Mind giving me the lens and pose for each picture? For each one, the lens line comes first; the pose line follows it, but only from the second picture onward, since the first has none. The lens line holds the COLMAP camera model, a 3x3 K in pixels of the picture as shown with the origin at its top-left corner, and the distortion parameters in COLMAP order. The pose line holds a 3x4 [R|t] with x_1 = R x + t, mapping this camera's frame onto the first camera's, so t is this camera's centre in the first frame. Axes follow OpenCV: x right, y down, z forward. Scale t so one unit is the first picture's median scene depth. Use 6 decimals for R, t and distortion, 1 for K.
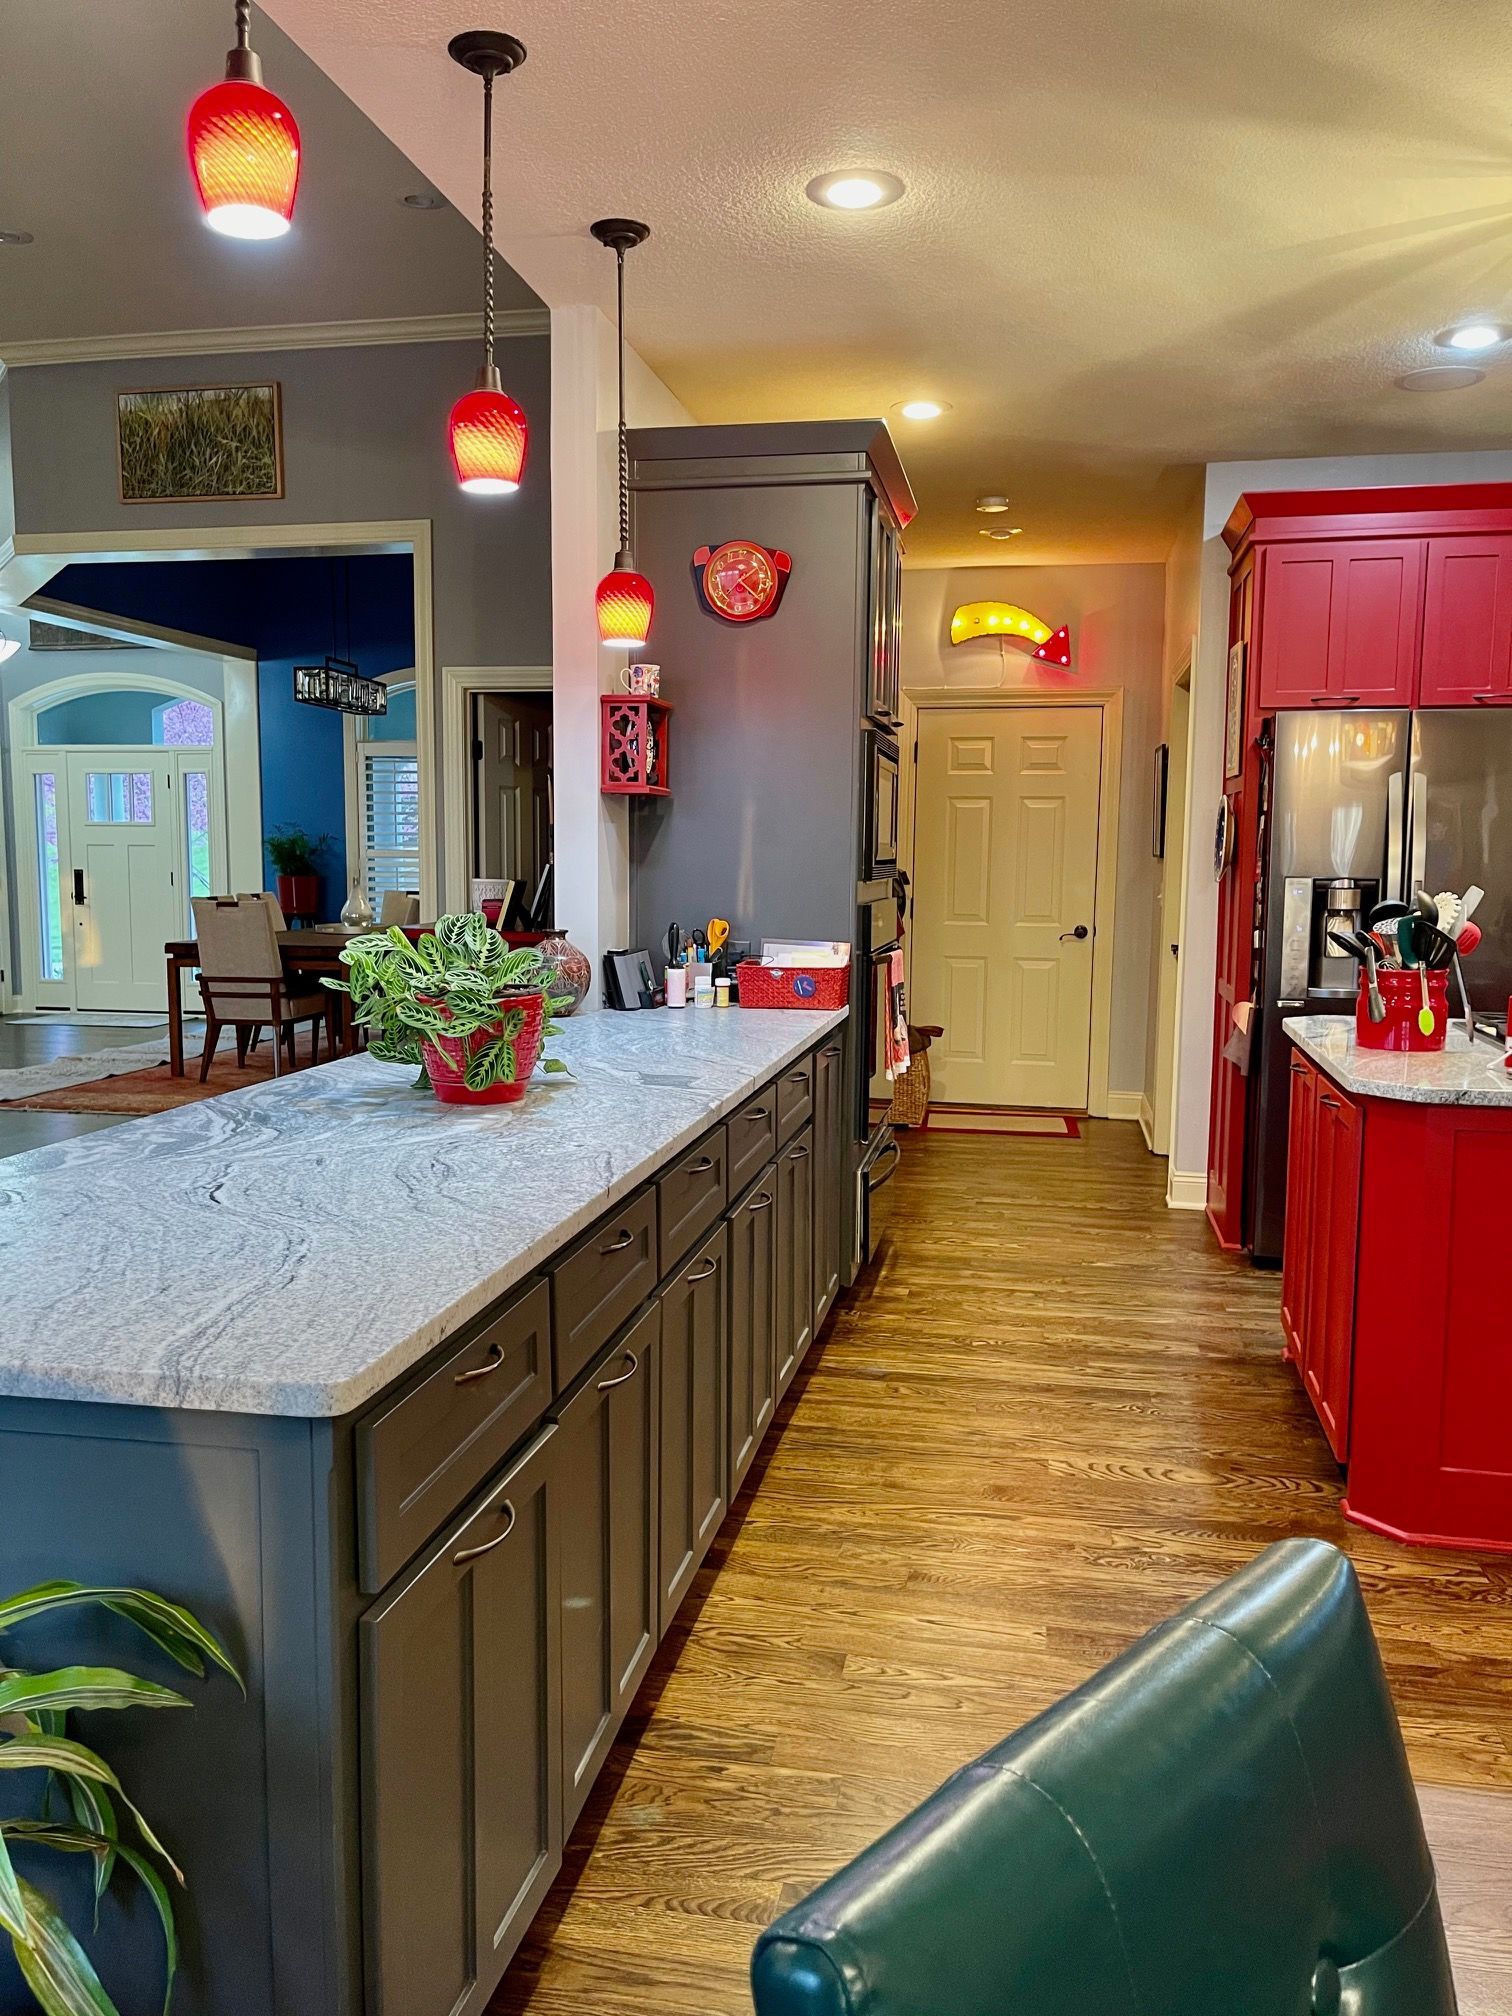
lens RADIAL K [[1536.3, 0, 766.7], [0, 1536.3, 1007.5], [0, 0, 1]] dist [0.021016, 0.006207]
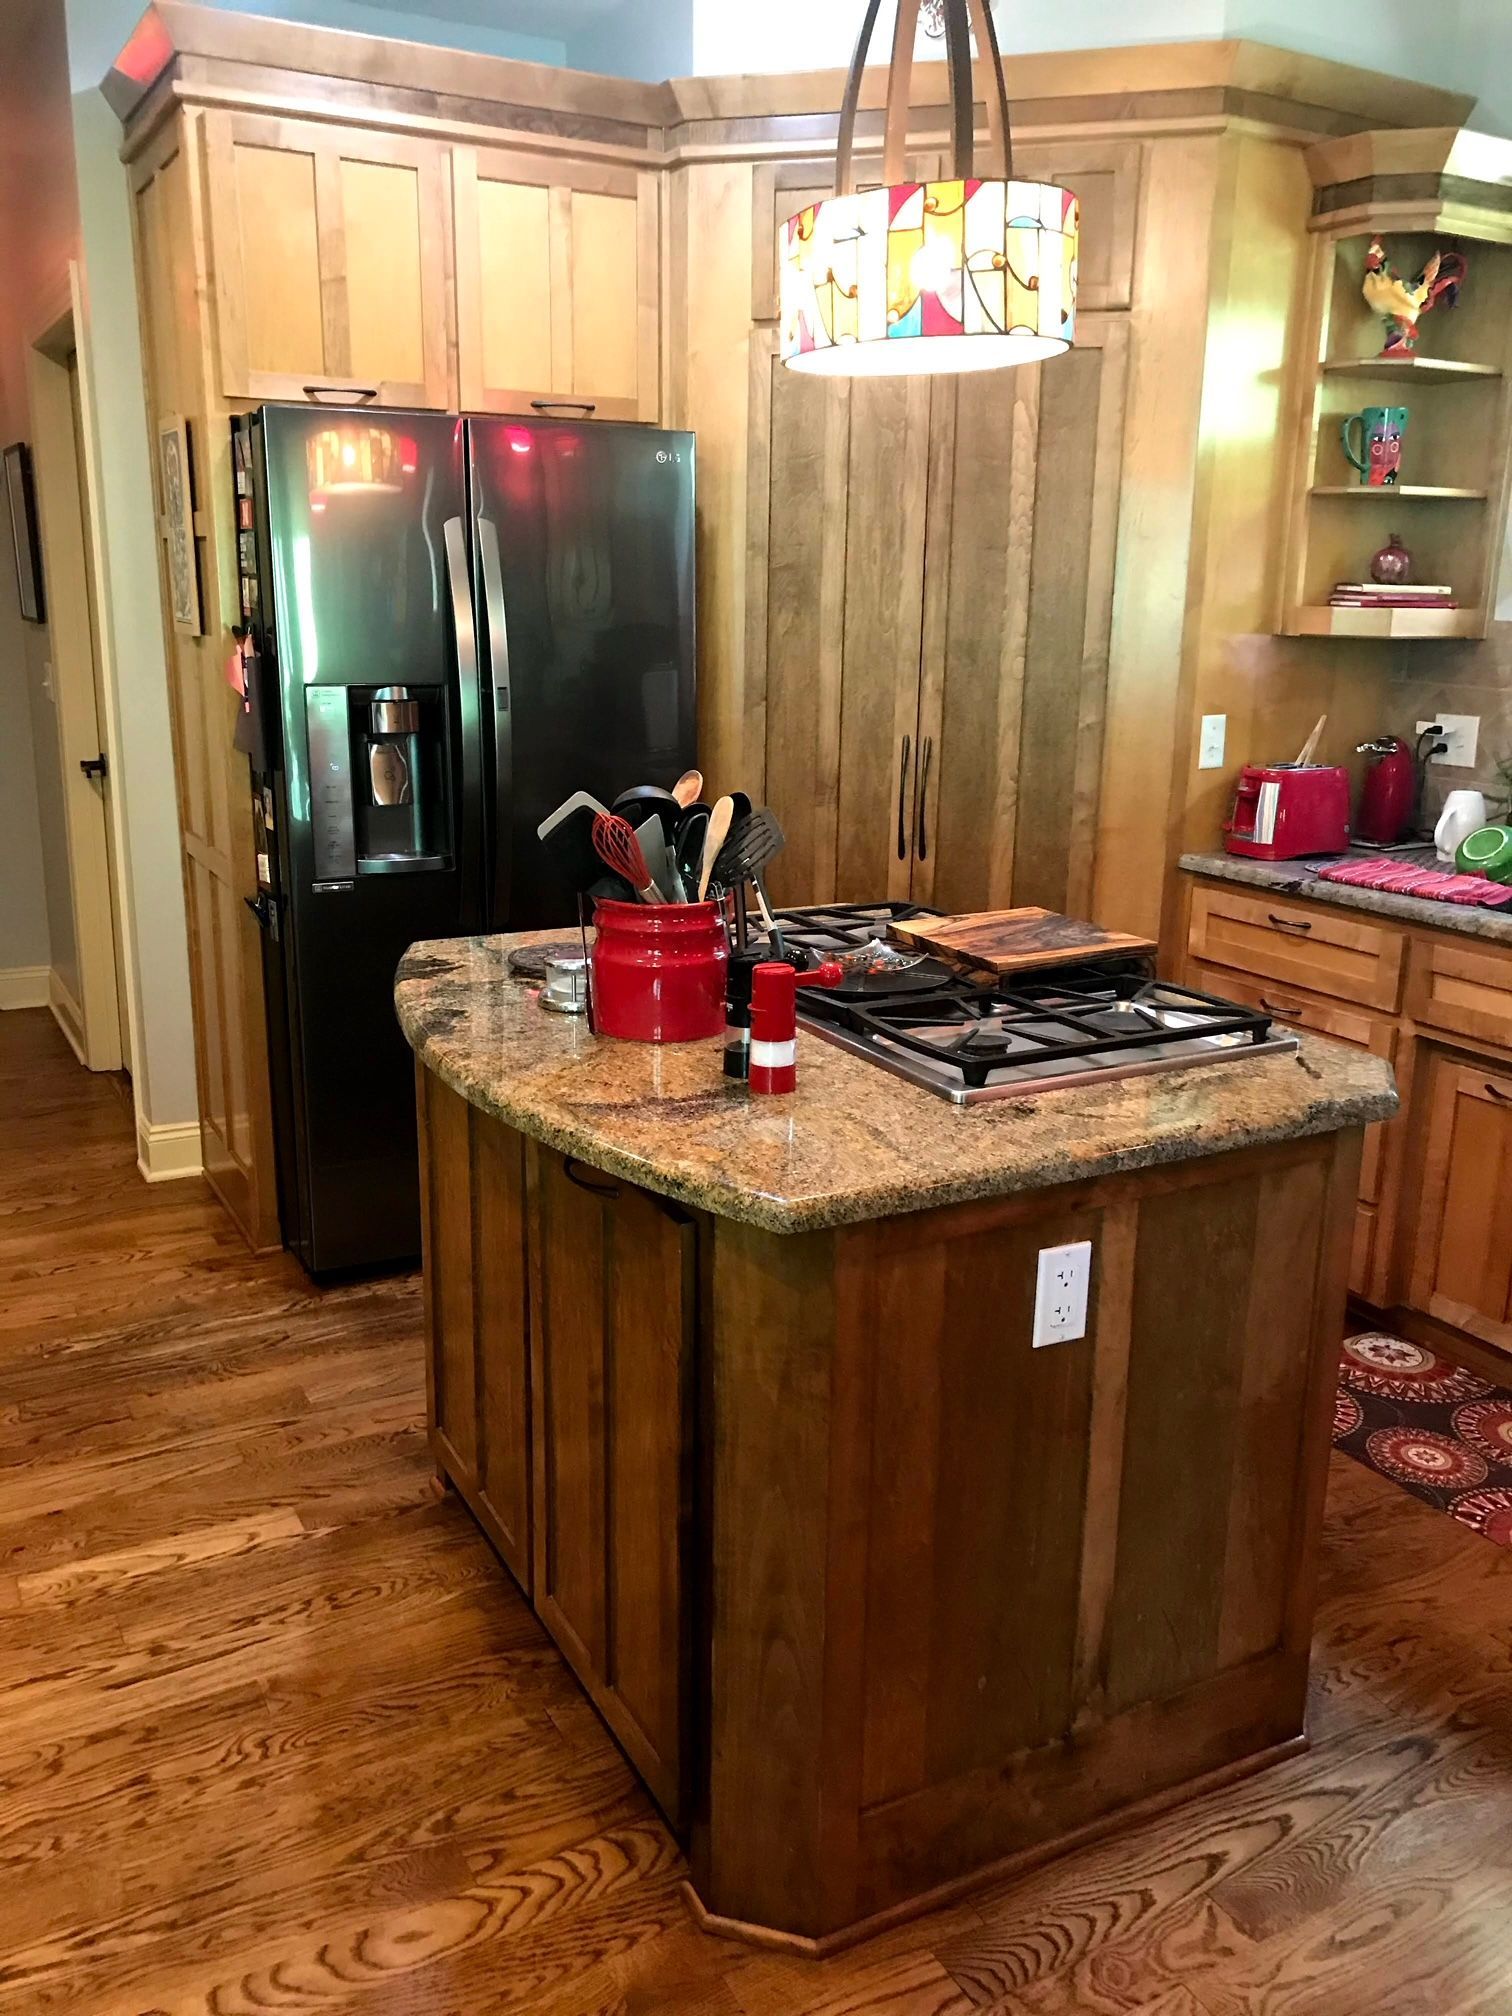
lens RADIAL K [[1660.6, 0, 751.3], [0, 1660.6, 1011.5], [0, 0, 1]] dist [-0.006783, 0.006962]
pose [[0.774917, -0.156808, 0.612304, 0.049806], [0.057555, 0.982219, 0.178701, -0.068675], [-0.629438, -0.103237, 0.770162, 0.385108]]
